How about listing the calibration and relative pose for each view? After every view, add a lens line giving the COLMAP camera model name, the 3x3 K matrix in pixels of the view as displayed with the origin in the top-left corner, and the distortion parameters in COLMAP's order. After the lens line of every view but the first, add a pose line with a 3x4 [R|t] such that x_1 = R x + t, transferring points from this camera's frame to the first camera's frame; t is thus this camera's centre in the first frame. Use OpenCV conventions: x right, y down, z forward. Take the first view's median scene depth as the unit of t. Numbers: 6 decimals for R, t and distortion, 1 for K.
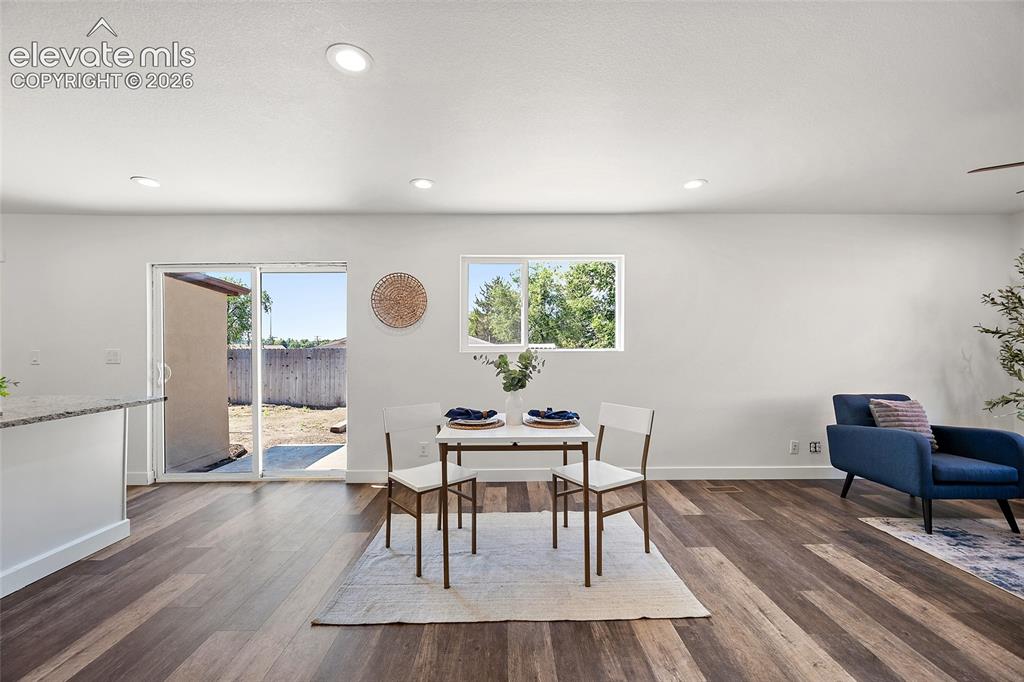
lens RADIAL K [[403.7, 0, 507.4], [0, 403.7, 341.0], [0, 0, 1]] dist [-0.004197, 0.001113]
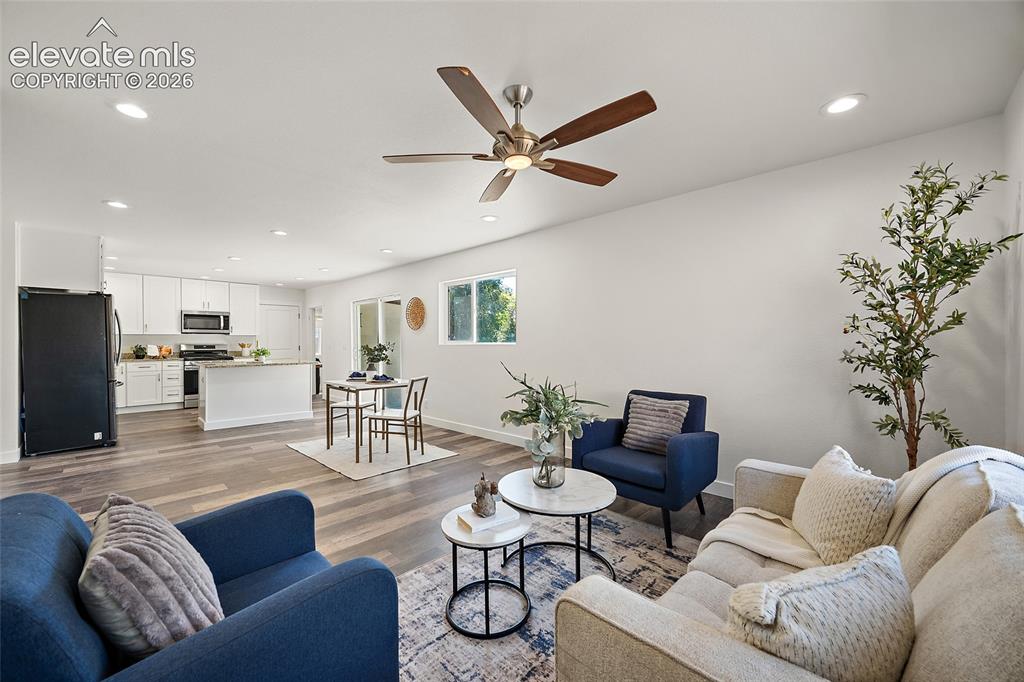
lens RADIAL K [[403.7, 0, 505.9], [0, 403.7, 342.2], [0, 0, 1]] dist [-0.004197, 0.001113]
pose [[0.704565, 0.001397, -0.709638, 1.624042], [0.008361, 0.999912, 0.010269, 0.006456], [0.709591, -0.013168, 0.704491, 0.110975]]
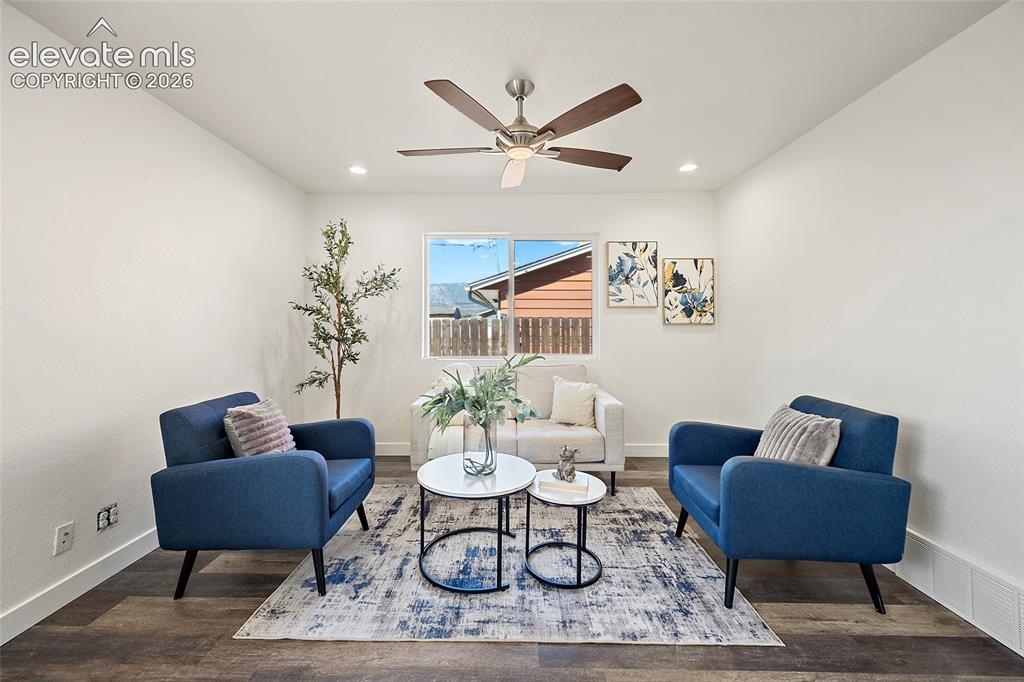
lens RADIAL K [[403.7, 0, 505.4], [0, 403.7, 319.1], [0, 0, 1]] dist [-0.004197, 0.001113]
pose [[0.022394, 0.015072, 0.999636, 0.349246], [-0.011269, 0.999827, -0.014823, 0.013147], [-0.999686, -0.010933, 0.022560, 0.661563]]
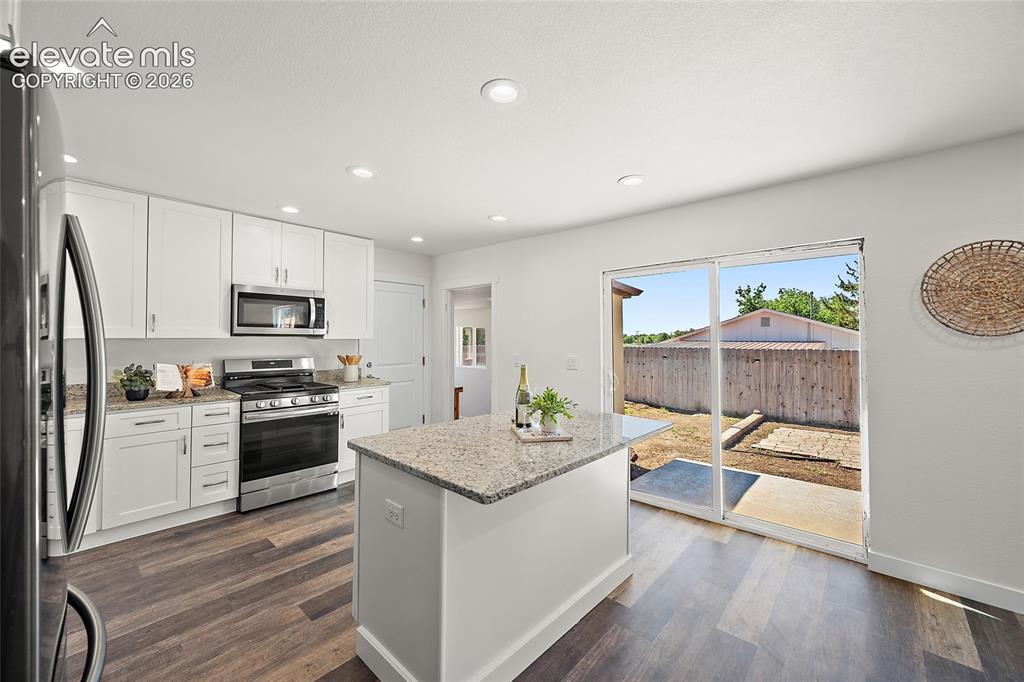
lens RADIAL K [[403.7, 0, 508.1], [0, 403.7, 330.1], [0, 0, 1]] dist [-0.004197, 0.001113]
pose [[0.737248, -0.010469, -0.675541, -0.525621], [0.001222, 0.999899, -0.014163, -0.045052], [0.675621, 0.009616, 0.737186, 0.145444]]
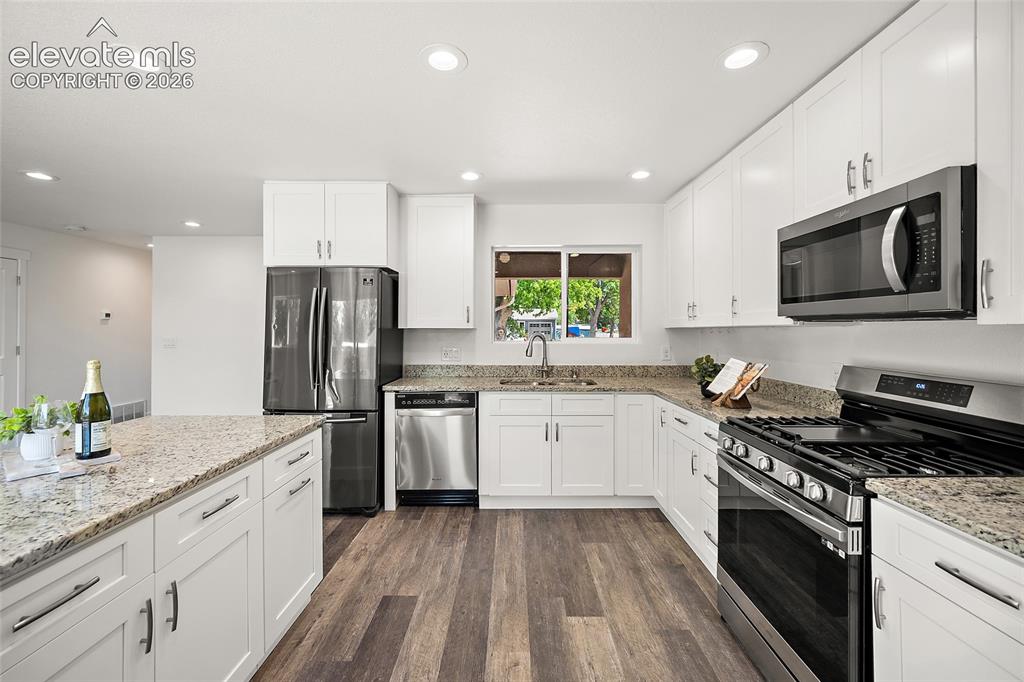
lens RADIAL K [[403.7, 0, 510.3], [0, 403.7, 328.3], [0, 0, 1]] dist [-0.004197, 0.001113]
pose [[-0.999977, 0.000093, 0.006735, -1.529315], [0.000030, 0.999956, -0.009388, -0.026199], [-0.006736, -0.009388, -0.999933, 1.212059]]
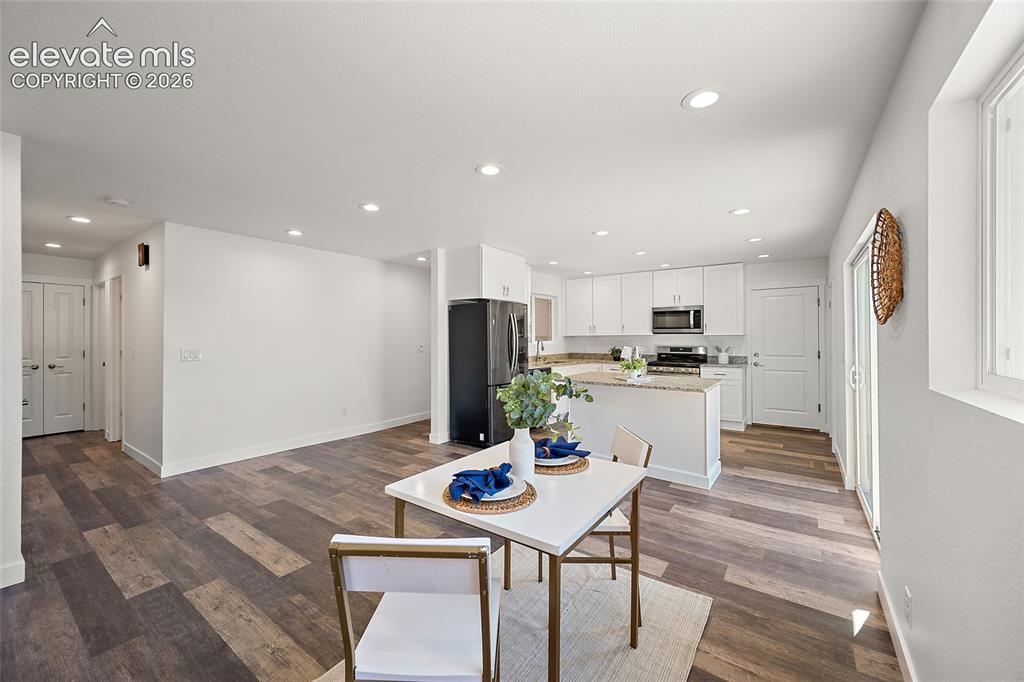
lens RADIAL K [[403.7, 0, 509.3], [0, 403.7, 335.8], [0, 0, 1]] dist [-0.004197, 0.001113]
pose [[-0.592157, 0.000287, -0.805822, 0.528516], [0.010618, 0.999916, -0.007447, -0.024575], [0.805752, -0.012966, -0.592111, 1.256420]]
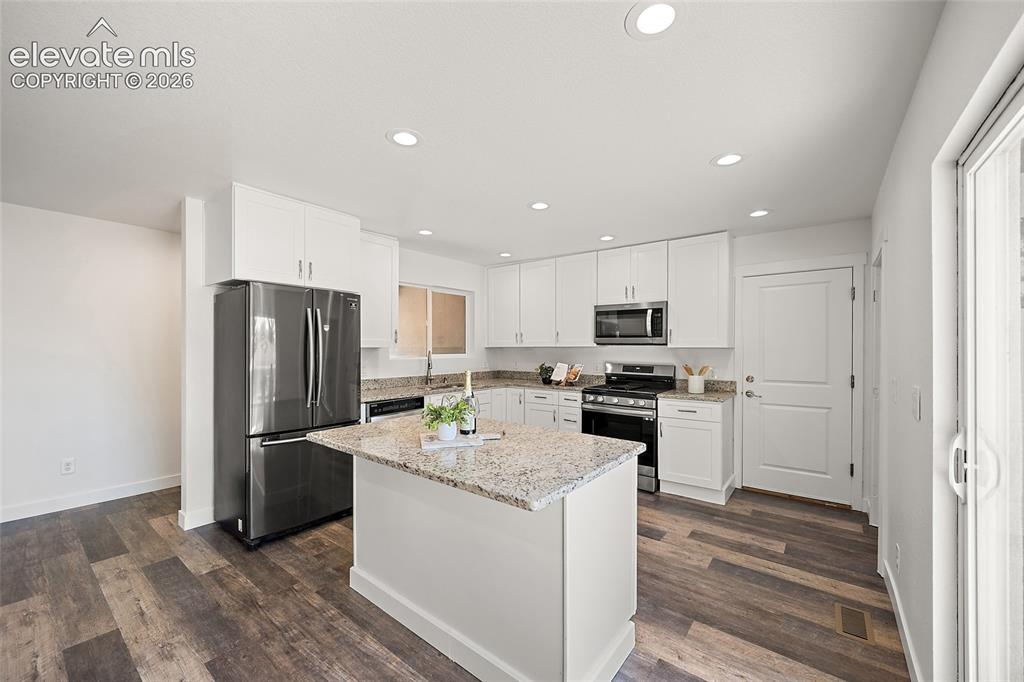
lens RADIAL K [[403.7, 0, 511.6], [0, 403.7, 351.6], [0, 0, 1]] dist [-0.004197, 0.001113]
pose [[-0.621296, 0.008346, -0.783532, -0.482597], [0.004224, 0.999964, 0.007302, -0.032104], [0.783565, 0.001227, -0.621309, 1.259384]]
